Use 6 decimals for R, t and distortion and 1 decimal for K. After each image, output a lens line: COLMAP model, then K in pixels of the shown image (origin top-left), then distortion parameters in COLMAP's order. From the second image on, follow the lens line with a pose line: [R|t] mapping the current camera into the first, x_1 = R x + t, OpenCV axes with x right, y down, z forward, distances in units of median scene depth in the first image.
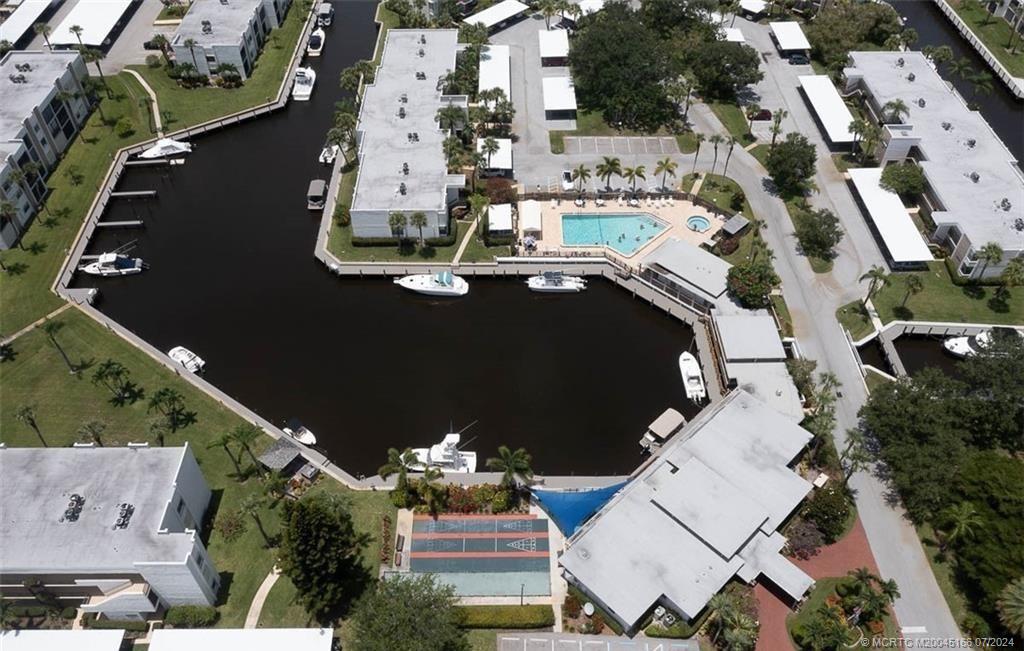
lens RADIAL K [[815.8, 0, 512.7], [0, 815.8, 326.4], [0, 0, 1]] dist [-0.003403, -0.007830]
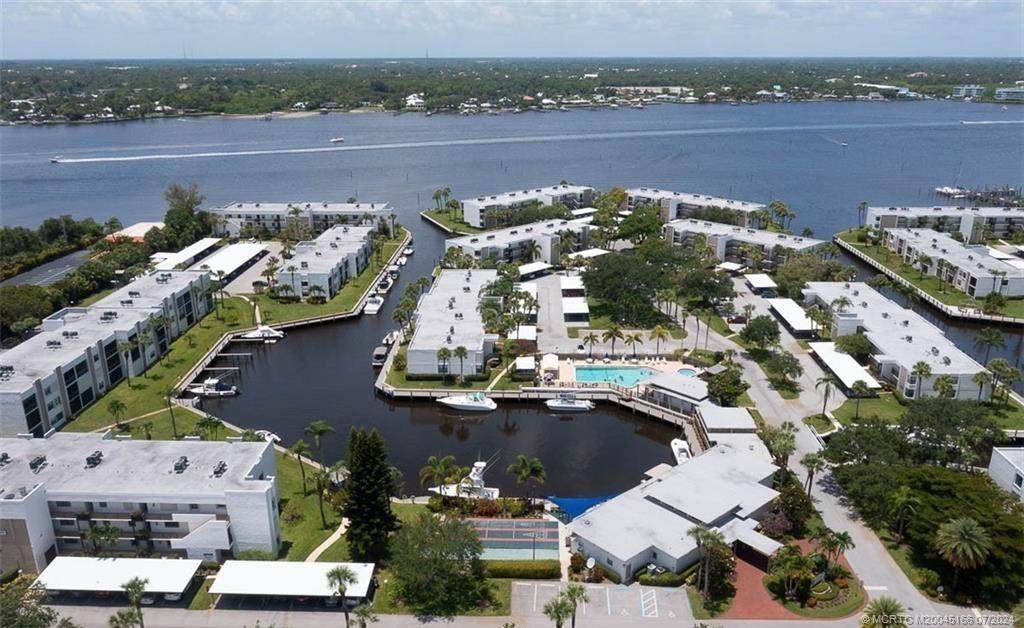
lens RADIAL K [[810.3, 0, 512.1], [0, 810.3, 312.9], [0, 0, 1]] dist [-0.007162, -0.005056]
pose [[0.998979, 0.009001, -0.044262, 0.018828], [-0.028382, 0.887410, -0.460107, 0.372645], [0.035137, 0.460893, 0.886760, -0.134109]]
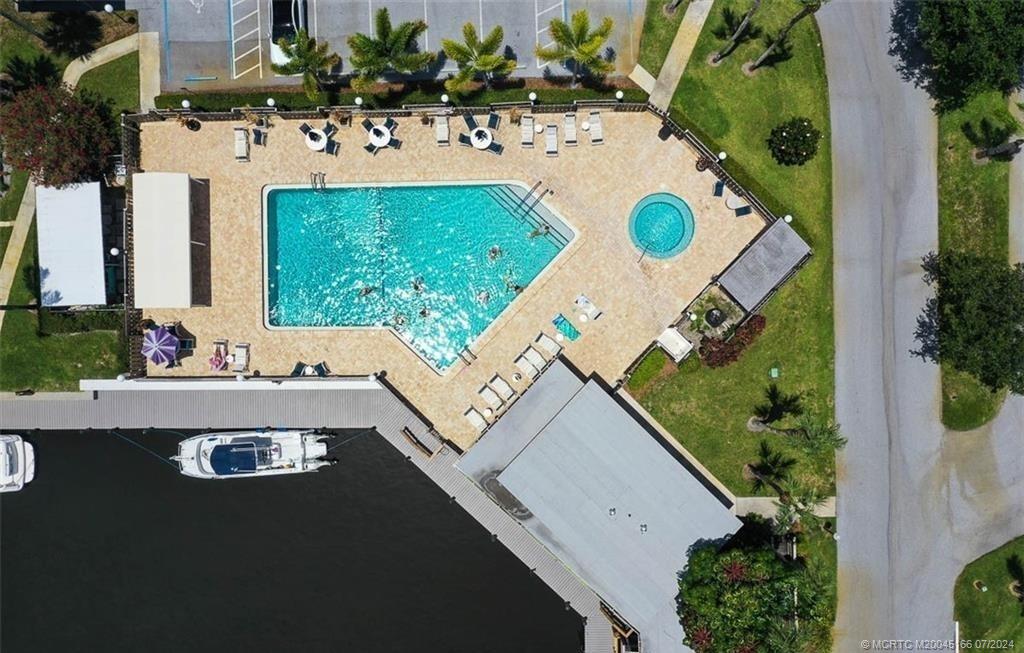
lens RADIAL K [[813.5, 0, 510.4], [0, 813.5, 326.5], [0, 0, 1]] dist [-0.008288, 0.002595]
pose [[0.999910, -0.006823, -0.011587, 0.172350], [0.013076, 0.694331, 0.719537, -0.354766], [0.003135, -0.719623, 0.694358, 0.752602]]
